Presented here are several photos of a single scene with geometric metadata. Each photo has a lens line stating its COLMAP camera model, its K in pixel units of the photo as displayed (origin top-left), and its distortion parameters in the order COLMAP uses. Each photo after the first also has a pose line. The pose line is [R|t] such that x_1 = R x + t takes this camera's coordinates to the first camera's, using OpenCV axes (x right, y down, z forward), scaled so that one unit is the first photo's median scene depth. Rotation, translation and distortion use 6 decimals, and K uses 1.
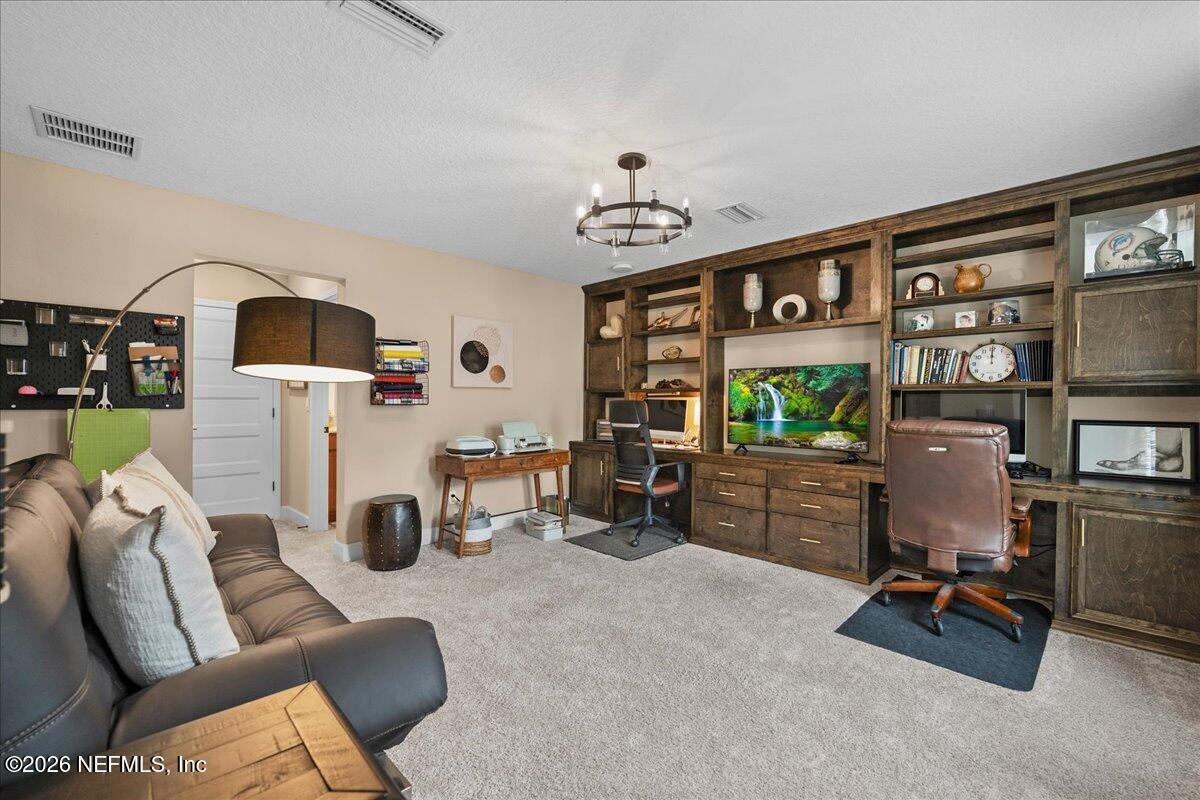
lens RADIAL K [[492.4, 0, 592.9], [0, 492.4, 408.3], [0, 0, 1]] dist [0.000359, 0.000079]
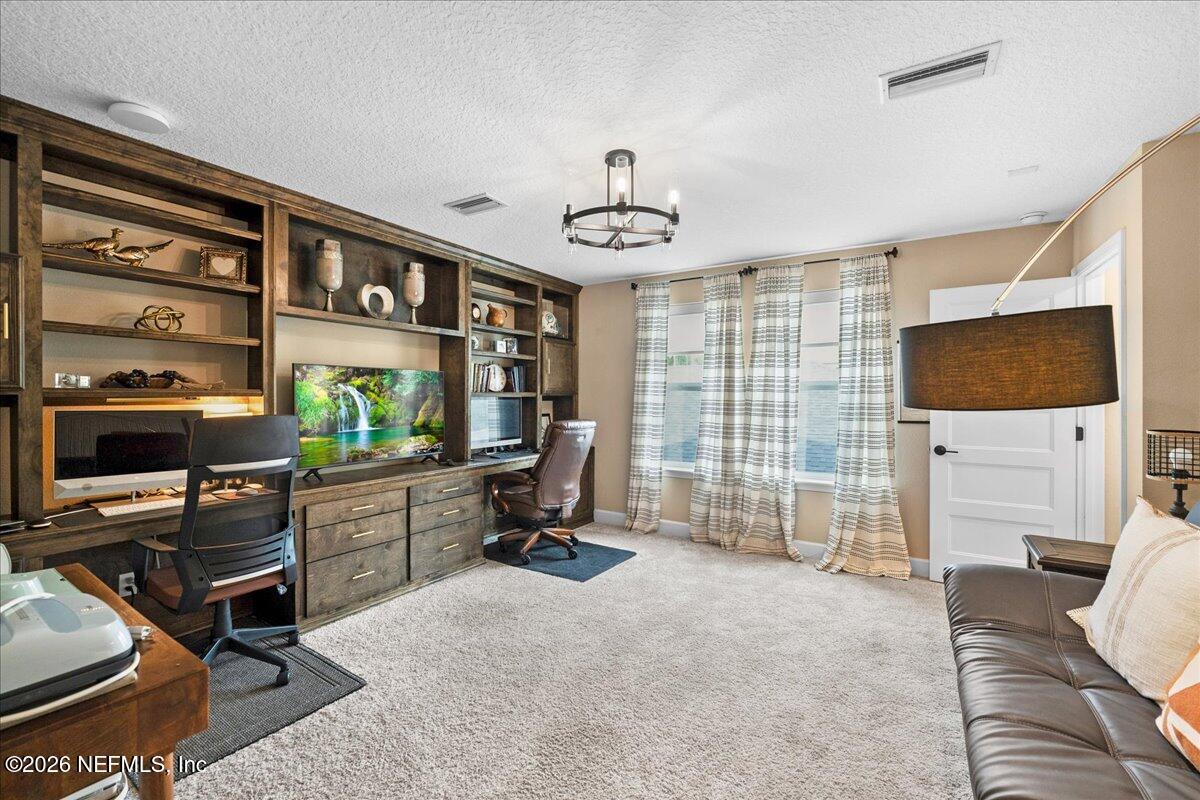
lens RADIAL K [[492.4, 0, 593.0], [0, 492.4, 391.4], [0, 0, 1]] dist [0.000359, 0.000079]
pose [[-0.188281, -0.011229, 0.982051, -0.517374], [-0.006362, 0.999928, 0.010213, -0.052459], [-0.982095, -0.004324, -0.188339, 0.775155]]
